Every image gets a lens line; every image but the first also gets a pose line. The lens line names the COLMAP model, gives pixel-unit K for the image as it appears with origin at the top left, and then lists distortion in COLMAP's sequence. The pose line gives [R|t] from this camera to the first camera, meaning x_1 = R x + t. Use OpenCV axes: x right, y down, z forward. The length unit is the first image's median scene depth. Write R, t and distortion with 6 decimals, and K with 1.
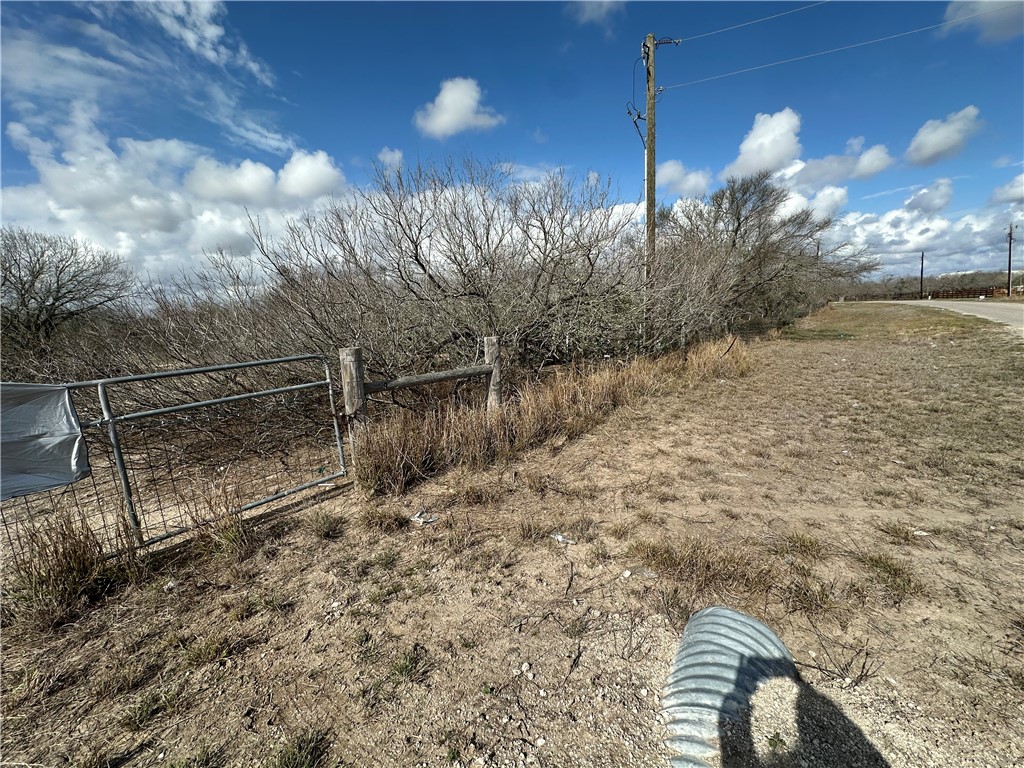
lens RADIAL K [[410.2, 0, 512.0], [0, 410.2, 384.0], [0, 0, 1]] dist [-0.002857, 0.000360]
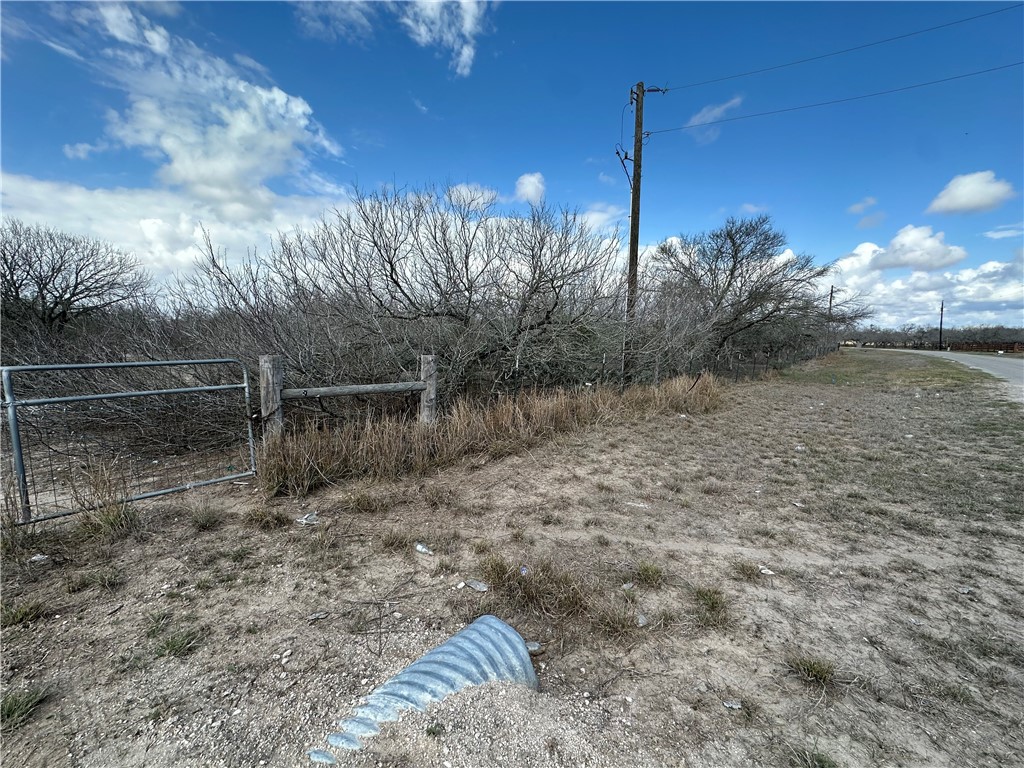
lens RADIAL K [[410.2, 0, 512.0], [0, 410.2, 384.0], [0, 0, 1]] dist [-0.002857, 0.000360]
pose [[0.997050, 0.069441, -0.032699, 0.246252], [-0.071159, 0.995964, -0.054697, -0.000306], [0.028769, 0.056862, 0.997967, -0.041226]]
